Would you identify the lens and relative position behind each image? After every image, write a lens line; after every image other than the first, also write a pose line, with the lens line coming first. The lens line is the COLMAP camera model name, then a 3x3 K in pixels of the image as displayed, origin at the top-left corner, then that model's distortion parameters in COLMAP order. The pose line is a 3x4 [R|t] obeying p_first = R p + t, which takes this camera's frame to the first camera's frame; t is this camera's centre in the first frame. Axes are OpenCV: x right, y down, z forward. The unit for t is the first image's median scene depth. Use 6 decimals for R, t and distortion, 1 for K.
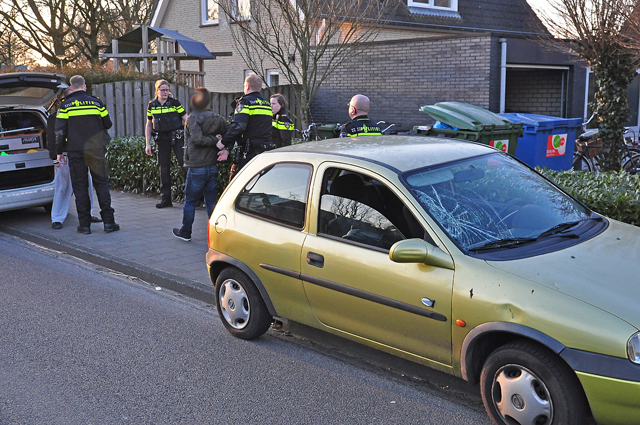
lens RADIAL K [[797.7, 0, 325.7], [0, 797.7, 213.8], [0, 0, 1]] dist [0.073515, 0.000000]
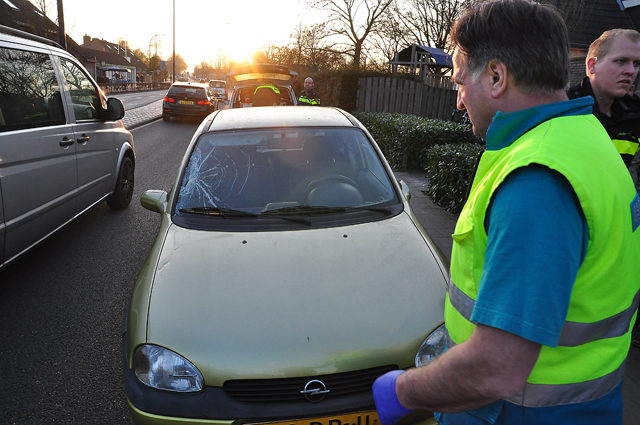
lens RADIAL K [[450.0, 0, 326.8], [0, 450.0, 211.1], [0, 0, 1]] dist [-0.049989, 0.008022]
pose [[0.807746, 0.212147, -0.550036, 0.328334], [-0.155837, 0.976656, 0.147841, -0.033733], [0.568560, -0.033702, 0.821951, 0.329398]]
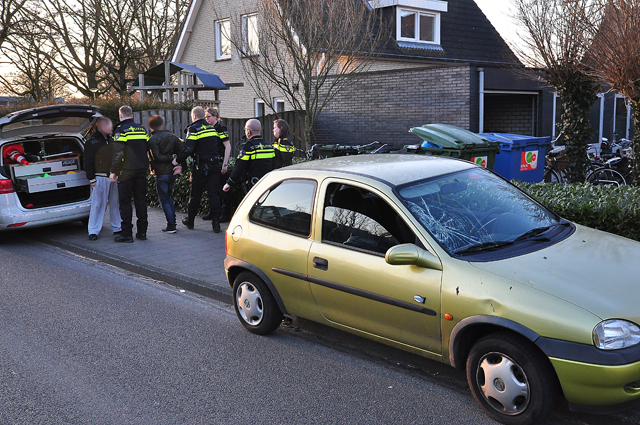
lens RADIAL K [[706.5, 0, 326.4], [0, 706.5, 211.3], [0, 0, 1]] dist [0.028006, 0.000000]
pose [[0.999893, -0.014638, -0.000598, -0.001655], [0.014625, 0.999737, -0.017686, 0.000385], [0.000856, 0.017675, 0.999843, -0.007268]]
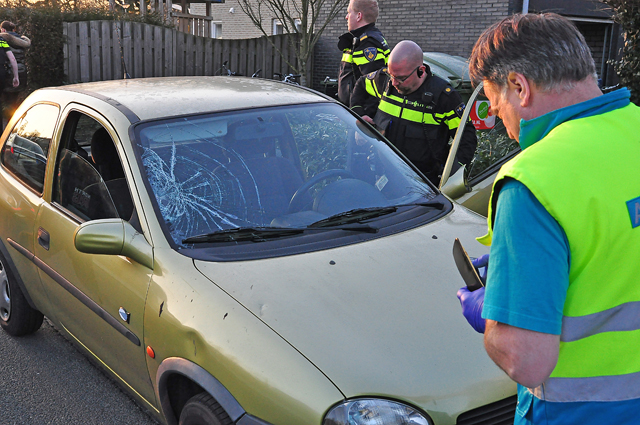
lens RADIAL K [[801.1, 0, 326.6], [0, 801.1, 212.9], [0, 0, 1]] dist [0.079120, 0.000000]
pose [[0.991515, 0.059068, -0.115793, 0.190786], [-0.053996, 0.997460, 0.046459, -0.007739], [0.118244, -0.039813, 0.992186, 0.184714]]
